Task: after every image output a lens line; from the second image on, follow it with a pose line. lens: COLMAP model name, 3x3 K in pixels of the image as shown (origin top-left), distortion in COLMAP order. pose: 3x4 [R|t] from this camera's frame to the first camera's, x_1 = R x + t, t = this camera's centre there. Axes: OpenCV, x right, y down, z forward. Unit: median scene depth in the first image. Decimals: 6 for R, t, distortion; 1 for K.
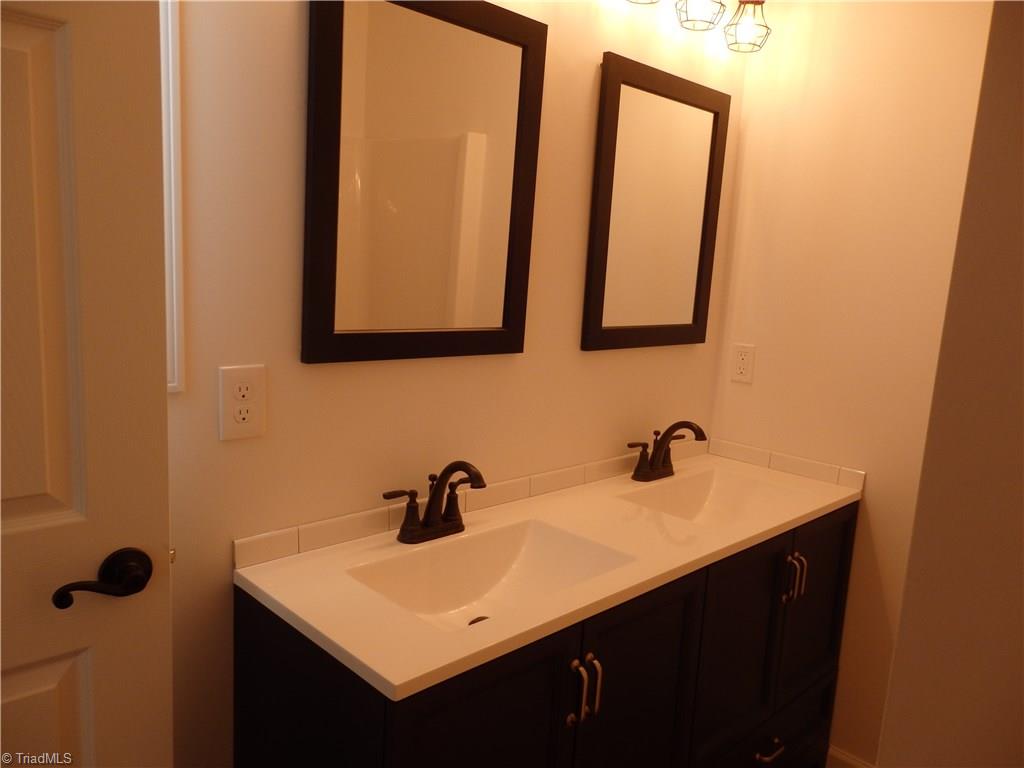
lens RADIAL K [[771.1, 0, 512.0], [0, 771.1, 384.0], [0, 0, 1]] dist [-0.001259, -0.003034]
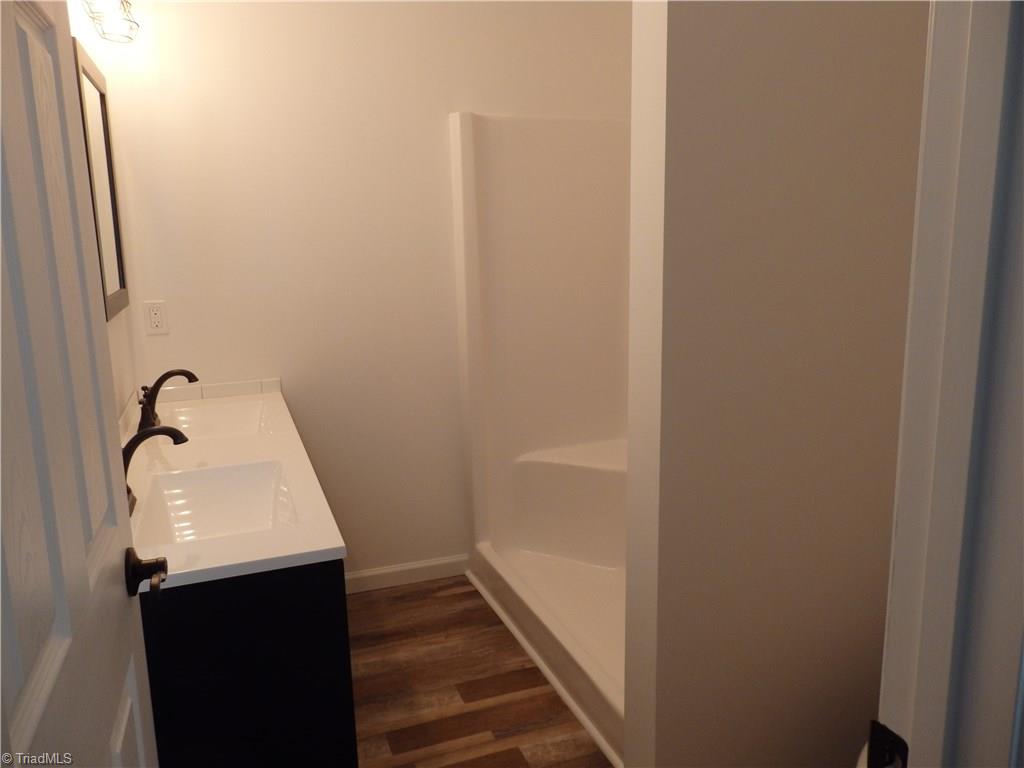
lens RADIAL K [[771.1, 0, 512.0], [0, 771.1, 384.0], [0, 0, 1]] dist [-0.001259, -0.003034]
pose [[0.396826, -0.237722, 0.886576, -0.583921], [0.179305, 0.967349, 0.179125, -0.046205], [-0.900211, 0.087886, 0.426494, 0.049127]]
